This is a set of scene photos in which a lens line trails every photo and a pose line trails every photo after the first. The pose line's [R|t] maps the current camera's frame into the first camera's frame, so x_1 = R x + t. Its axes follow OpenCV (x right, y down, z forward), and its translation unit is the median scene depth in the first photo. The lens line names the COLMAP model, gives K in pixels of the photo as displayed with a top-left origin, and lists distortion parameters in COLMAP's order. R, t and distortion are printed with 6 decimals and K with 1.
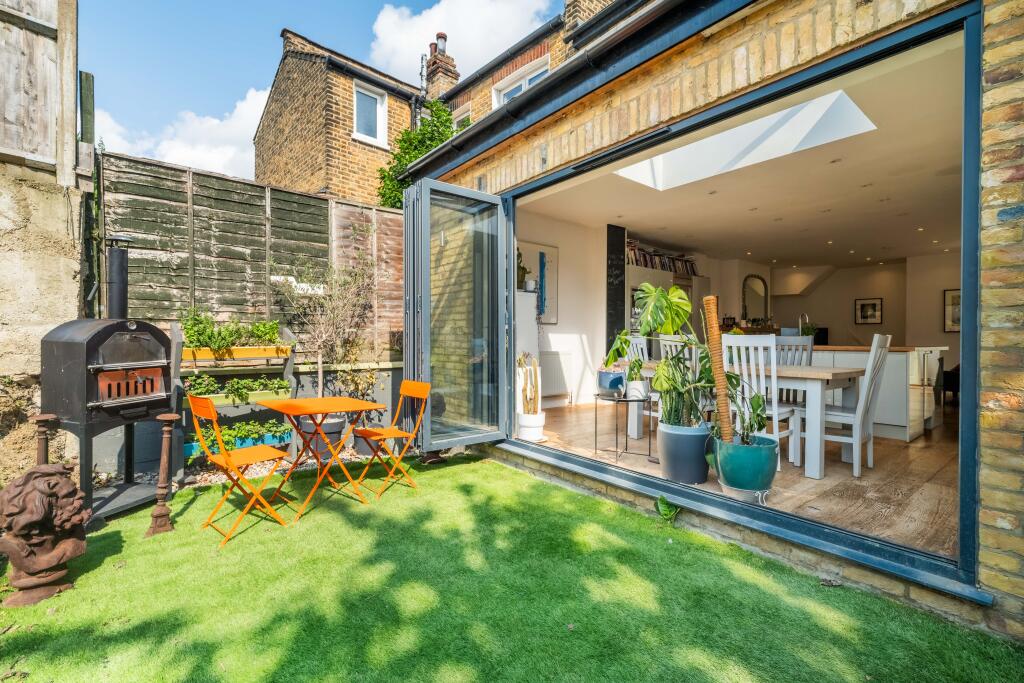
lens RADIAL K [[451.3, 0, 512.0], [0, 451.3, 341.5], [0, 0, 1]] dist [-0.000629, -0.000577]
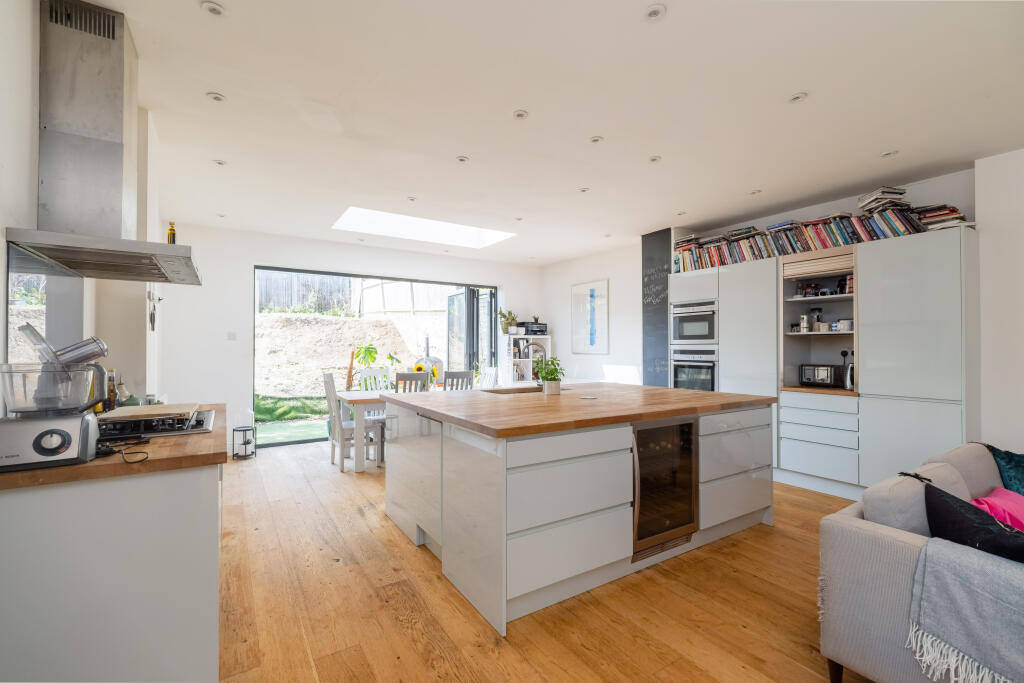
lens RADIAL K [[441.6, 0, 512.0], [0, 441.6, 341.5], [0, 0, 1]] dist [0.003096, 0.000051]
pose [[-0.100839, -0.019539, -0.994711, 1.013790], [-0.005924, 0.999801, -0.019038, -0.041502], [0.994885, 0.003973, -0.100935, 0.803888]]
